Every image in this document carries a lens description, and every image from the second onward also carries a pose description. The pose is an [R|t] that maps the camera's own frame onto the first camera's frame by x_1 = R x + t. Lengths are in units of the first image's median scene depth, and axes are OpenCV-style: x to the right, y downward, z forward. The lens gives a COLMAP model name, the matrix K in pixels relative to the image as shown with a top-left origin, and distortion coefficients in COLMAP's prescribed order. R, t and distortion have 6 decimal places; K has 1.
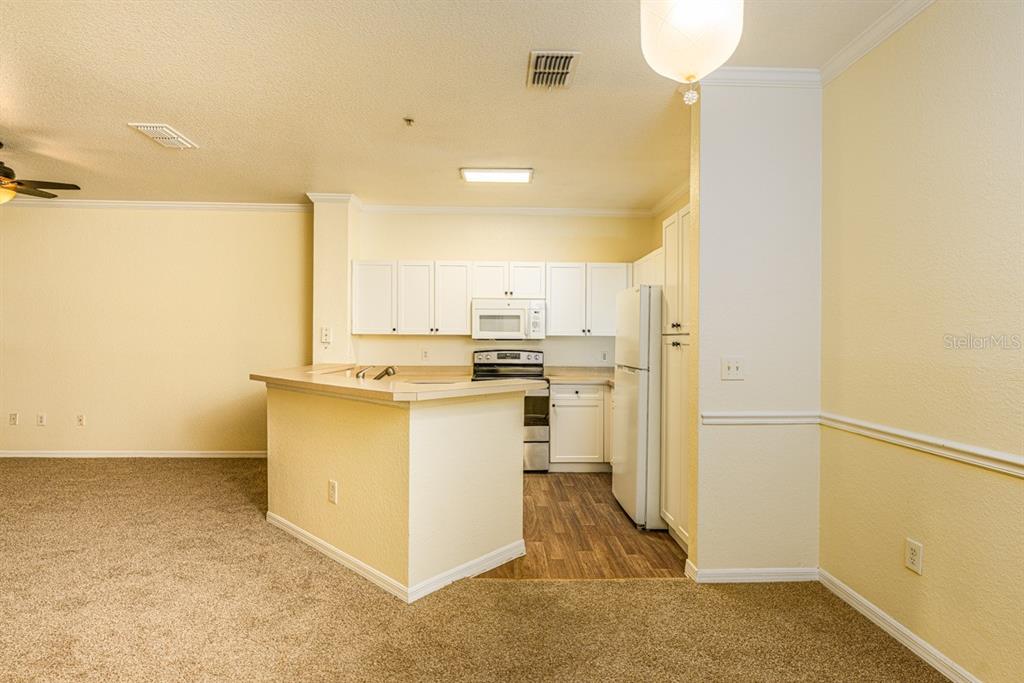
lens RADIAL K [[519.5, 0, 514.4], [0, 519.5, 340.5], [0, 0, 1]] dist [-0.007433, 0.003878]
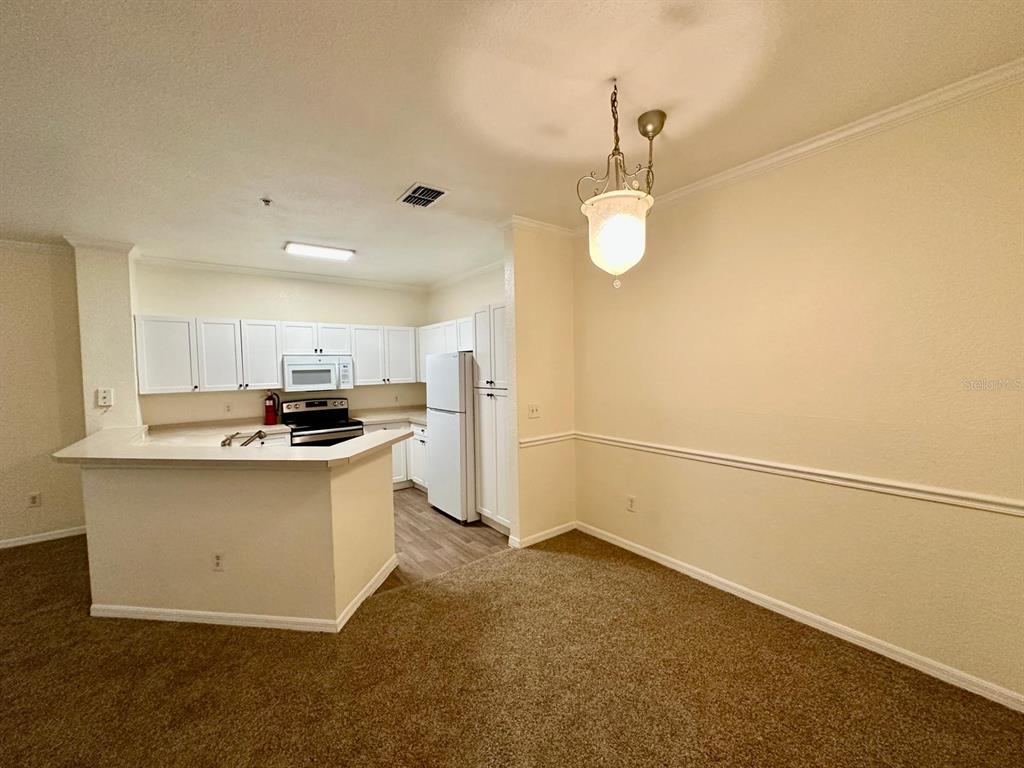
lens RADIAL K [[408.8, 0, 512.7], [0, 408.8, 383.8], [0, 0, 1]] dist [-0.000908, -0.000217]
pose [[0.817875, -0.047001, 0.573473, -0.191831], [0.028306, 0.998738, 0.041487, -0.044978], [-0.574699, -0.017698, 0.818174, 0.006659]]
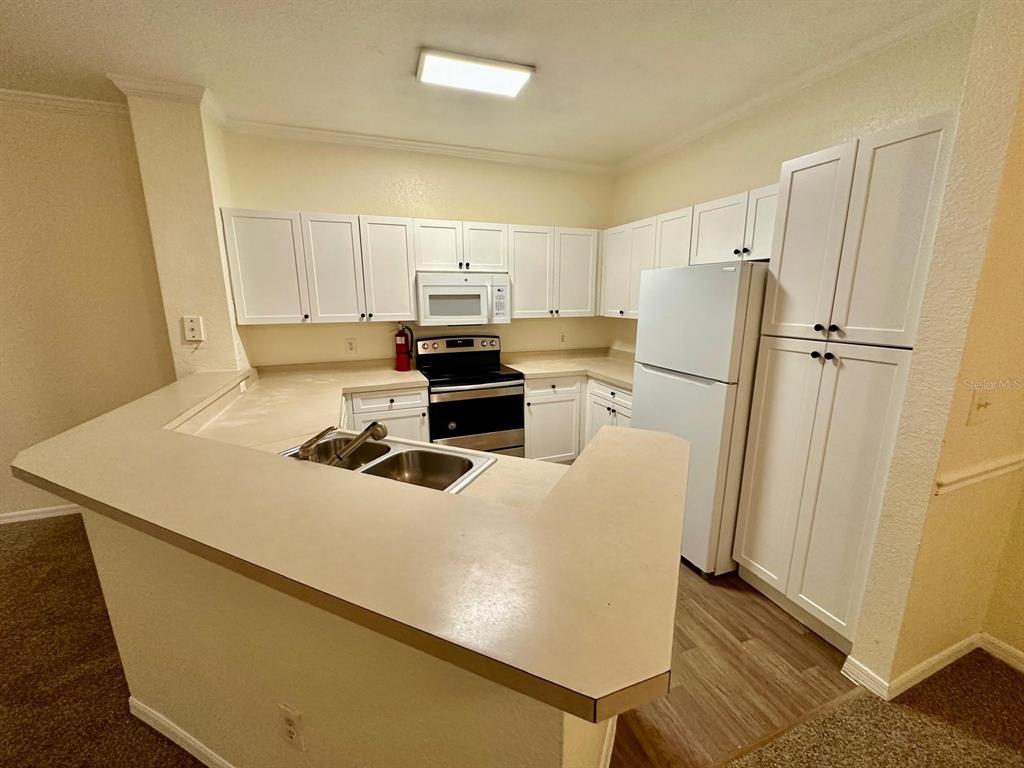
lens RADIAL K [[408.8, 0, 514.1], [0, 408.8, 382.1], [0, 0, 1]] dist [-0.000908, -0.000217]
pose [[0.946838, -0.076608, 0.312456, -0.151439], [0.011742, 0.978816, 0.204406, -0.046100], [-0.321496, -0.189871, 0.927680, 0.396930]]
